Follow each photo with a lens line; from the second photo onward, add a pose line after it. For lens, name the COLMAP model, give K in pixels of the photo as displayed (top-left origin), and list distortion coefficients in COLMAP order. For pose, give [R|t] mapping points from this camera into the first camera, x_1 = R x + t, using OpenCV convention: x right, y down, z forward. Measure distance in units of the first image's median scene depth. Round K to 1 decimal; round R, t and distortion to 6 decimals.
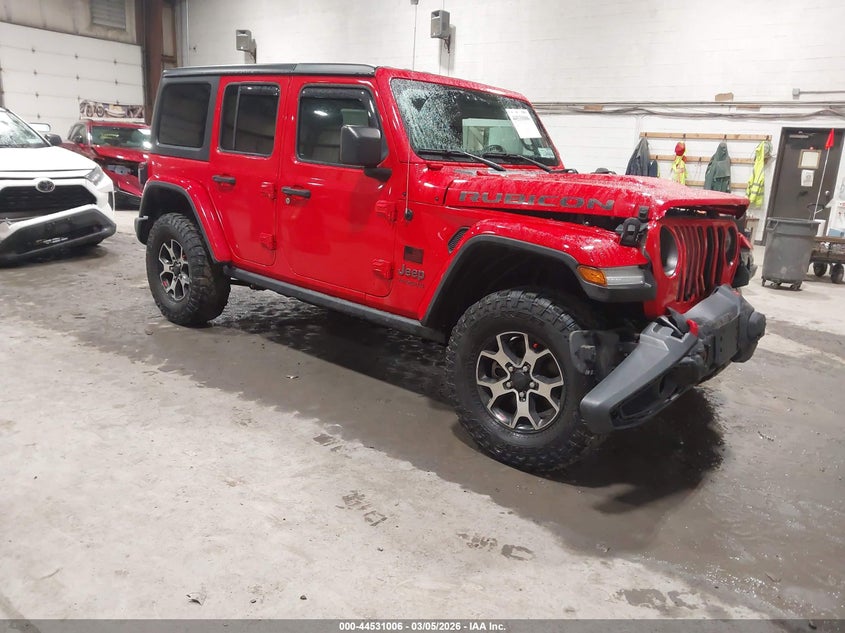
lens RADIAL K [[684.6, 0, 422.5], [0, 684.6, 316.5], [0, 0, 1]] dist [-0.004142, -0.007068]
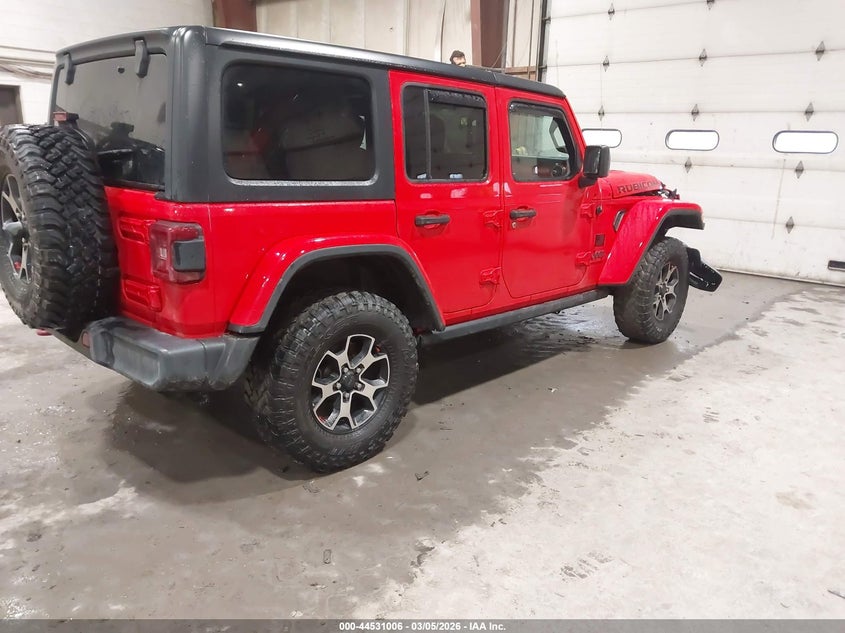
lens RADIAL K [[684.6, 0, 422.5], [0, 684.6, 316.5], [0, 0, 1]] dist [-0.004142, -0.007068]
pose [[0.022262, -0.293872, 0.955586, -1.029934], [0.220786, 0.933668, 0.281988, -0.311924], [-0.975068, 0.204703, 0.085669, 0.975915]]
